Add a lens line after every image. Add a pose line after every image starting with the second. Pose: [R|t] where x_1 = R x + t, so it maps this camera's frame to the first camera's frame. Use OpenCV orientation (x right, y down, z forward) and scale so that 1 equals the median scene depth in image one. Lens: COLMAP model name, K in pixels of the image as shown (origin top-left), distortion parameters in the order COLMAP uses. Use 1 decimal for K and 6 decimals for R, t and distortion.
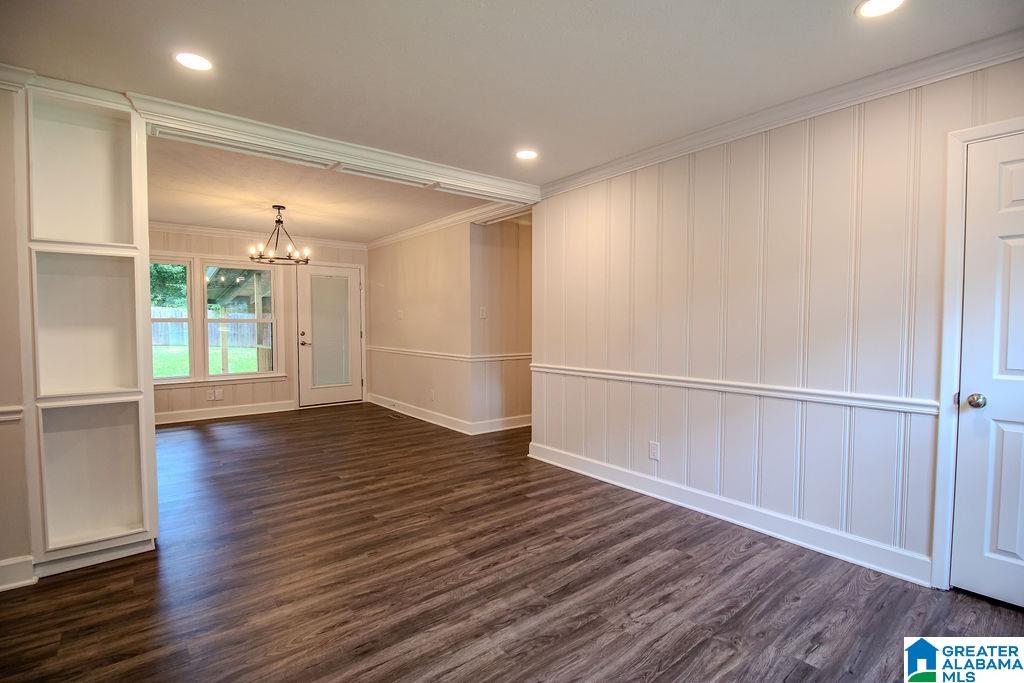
lens RADIAL K [[478.9, 0, 522.6], [0, 478.9, 342.9], [0, 0, 1]] dist [-0.000078, -0.010603]
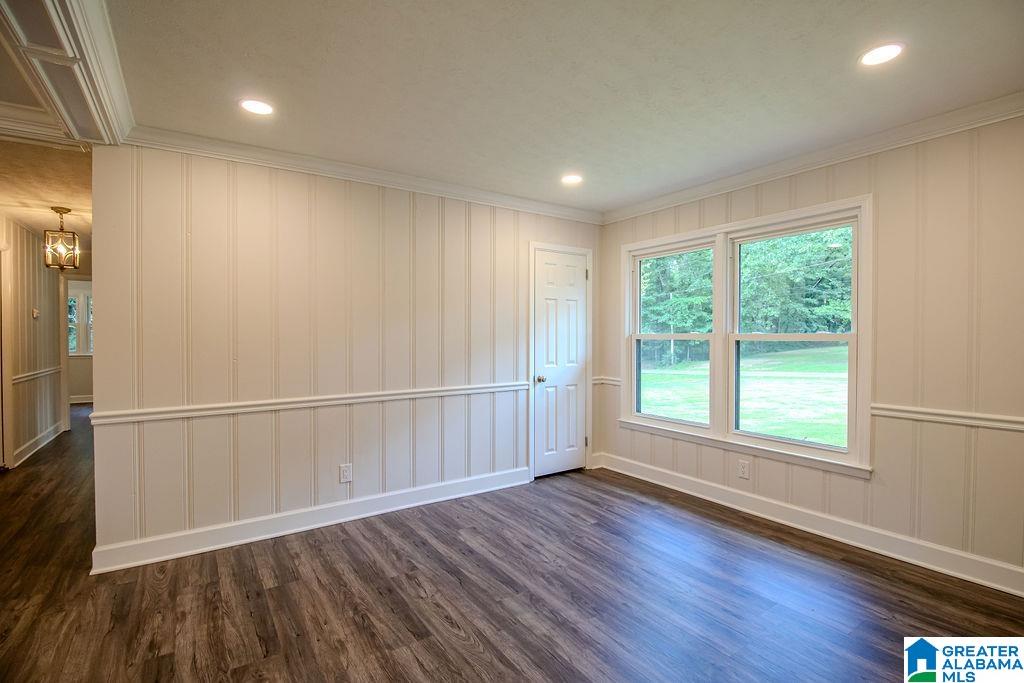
lens RADIAL K [[478.9, 0, 522.6], [0, 478.9, 342.9], [0, 0, 1]] dist [-0.000078, -0.010603]
pose [[0.086290, -0.016151, 0.996139, -0.830163], [0.040667, 0.999092, 0.012676, -0.045221], [-0.995440, 0.039416, 0.086868, 0.698240]]
